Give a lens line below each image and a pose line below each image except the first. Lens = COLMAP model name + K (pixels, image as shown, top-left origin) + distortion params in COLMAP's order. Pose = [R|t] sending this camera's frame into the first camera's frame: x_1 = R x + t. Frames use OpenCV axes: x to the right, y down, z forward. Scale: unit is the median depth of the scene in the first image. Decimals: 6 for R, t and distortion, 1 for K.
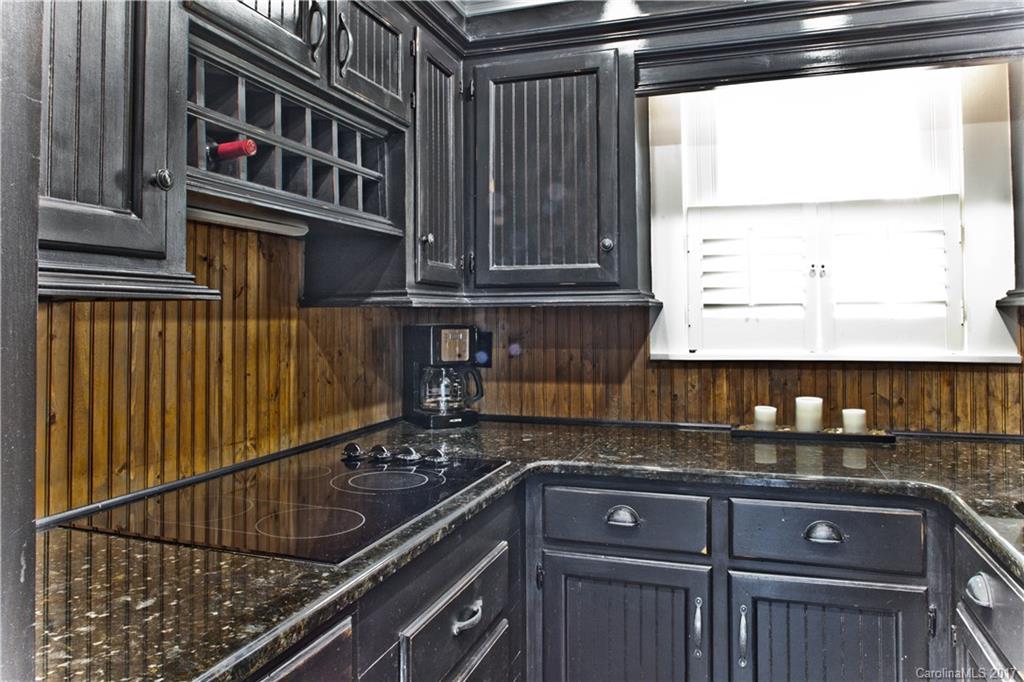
lens RADIAL K [[719.7, 0, 510.3], [0, 719.7, 296.5], [0, 0, 1]] dist [-0.063398, 0.044419]
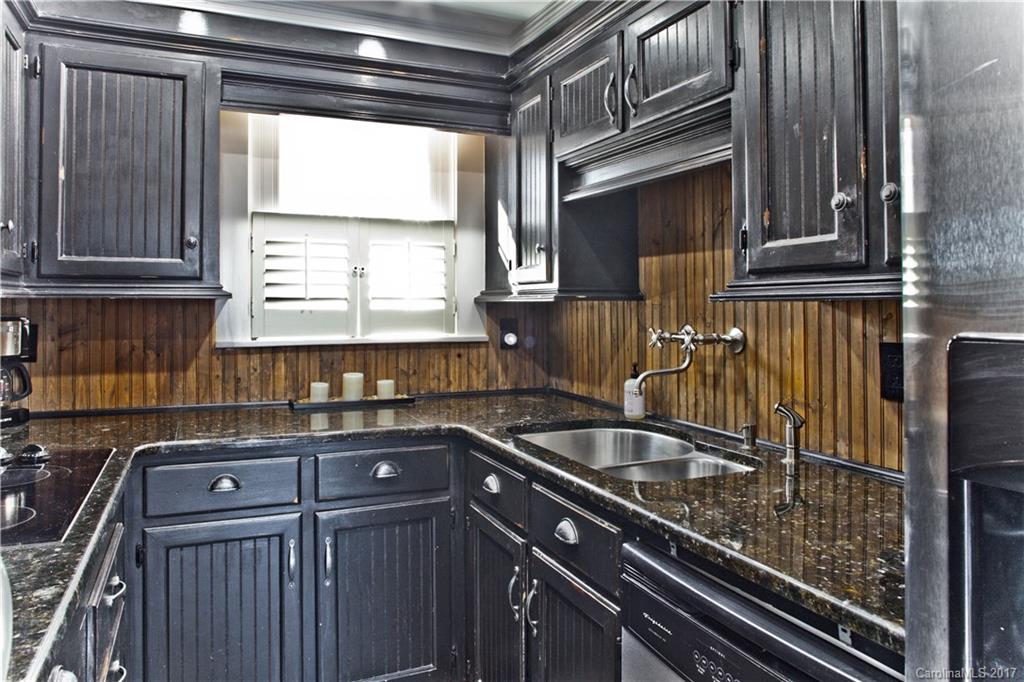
lens RADIAL K [[719.7, 0, 510.3], [0, 719.7, 296.5], [0, 0, 1]] dist [-0.063398, 0.044419]
pose [[0.735375, 0.012187, 0.677551, -0.222801], [-0.020847, 0.999772, 0.004643, -0.004653], [-0.677340, -0.017540, 0.735461, -0.109984]]
